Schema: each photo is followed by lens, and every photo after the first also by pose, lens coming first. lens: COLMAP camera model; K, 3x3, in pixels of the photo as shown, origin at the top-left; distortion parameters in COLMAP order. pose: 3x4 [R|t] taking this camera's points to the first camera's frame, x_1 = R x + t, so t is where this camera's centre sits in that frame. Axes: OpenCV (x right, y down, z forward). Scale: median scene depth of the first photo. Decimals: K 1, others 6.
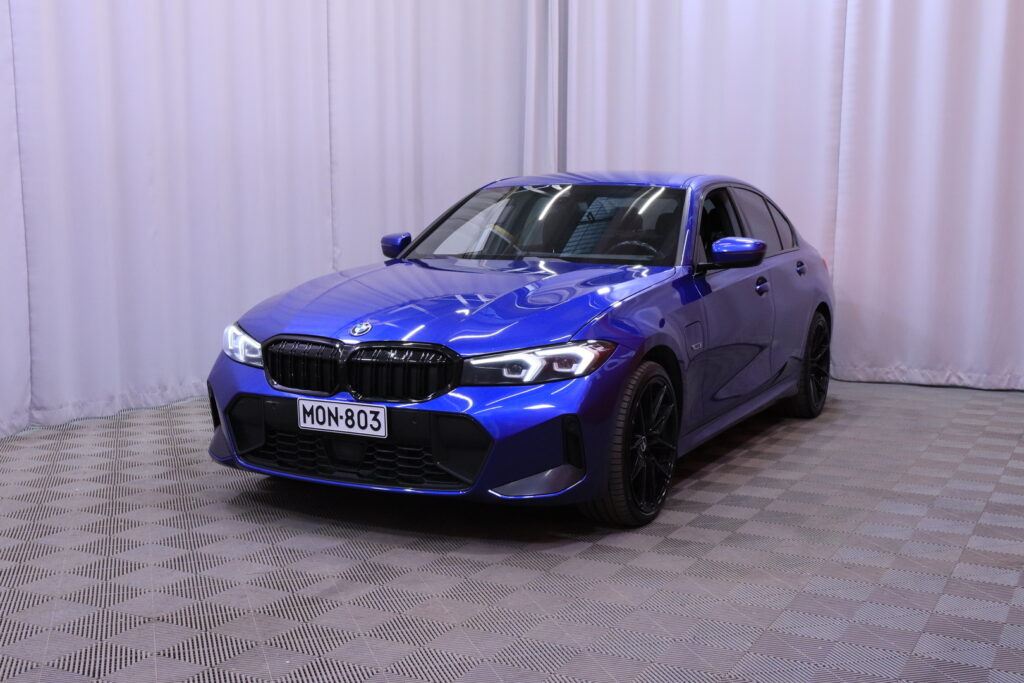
lens RADIAL K [[1172.2, 0, 510.5], [0, 1172.2, 336.7], [0, 0, 1]] dist [-0.062058, 0.000000]
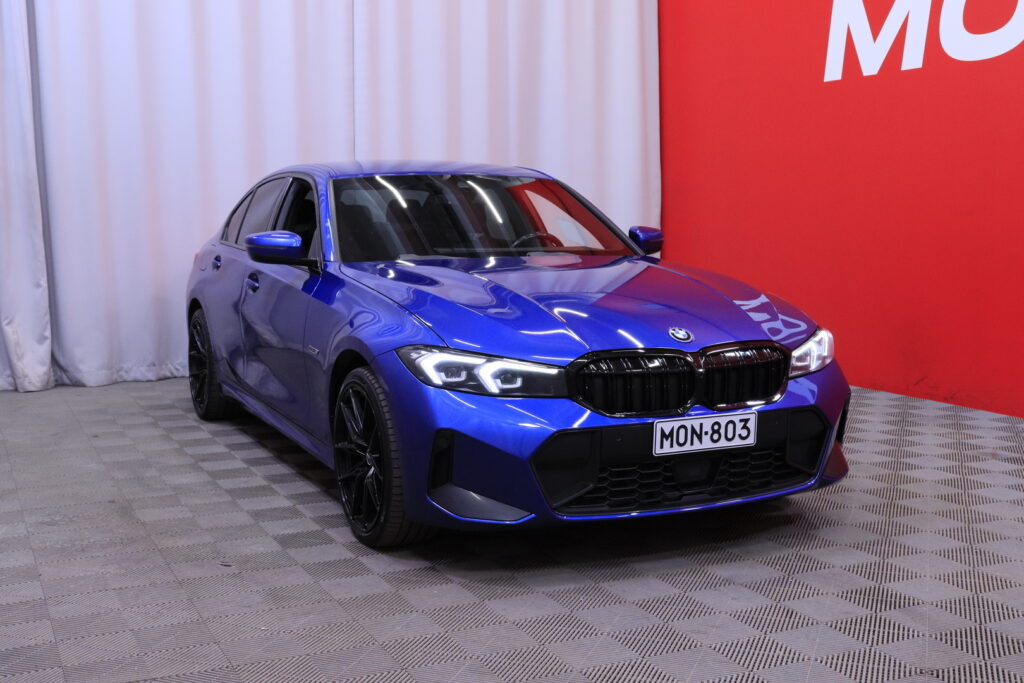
lens RADIAL K [[1172.2, 0, 511.6], [0, 1172.2, 337.9], [0, 0, 1]] dist [-0.062058, 0.000000]
pose [[0.605279, -0.095817, 0.790226, -0.937728], [0.089092, 0.994646, 0.052363, -0.064218], [-0.791012, 0.038708, 0.610575, 0.565941]]
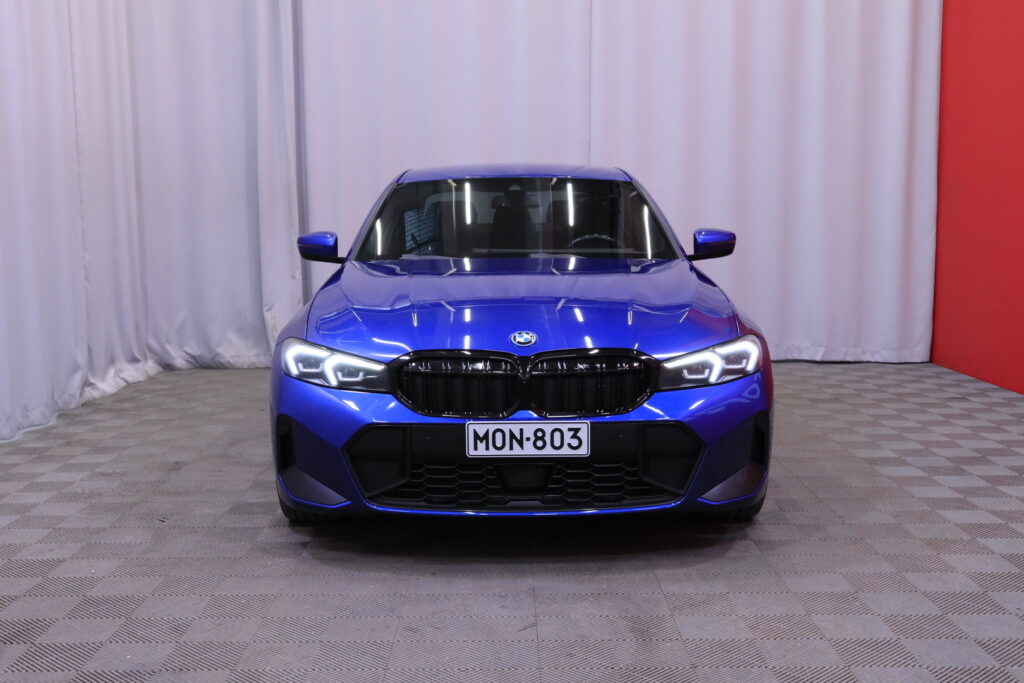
lens RADIAL K [[1172.2, 0, 515.6], [0, 1172.2, 349.4], [0, 0, 1]] dist [-0.062058, 0.000000]
pose [[0.884407, -0.066545, 0.461947, -0.557505], [0.059685, 0.997782, 0.029465, -0.025508], [-0.462884, 0.001512, 0.886418, 0.217804]]
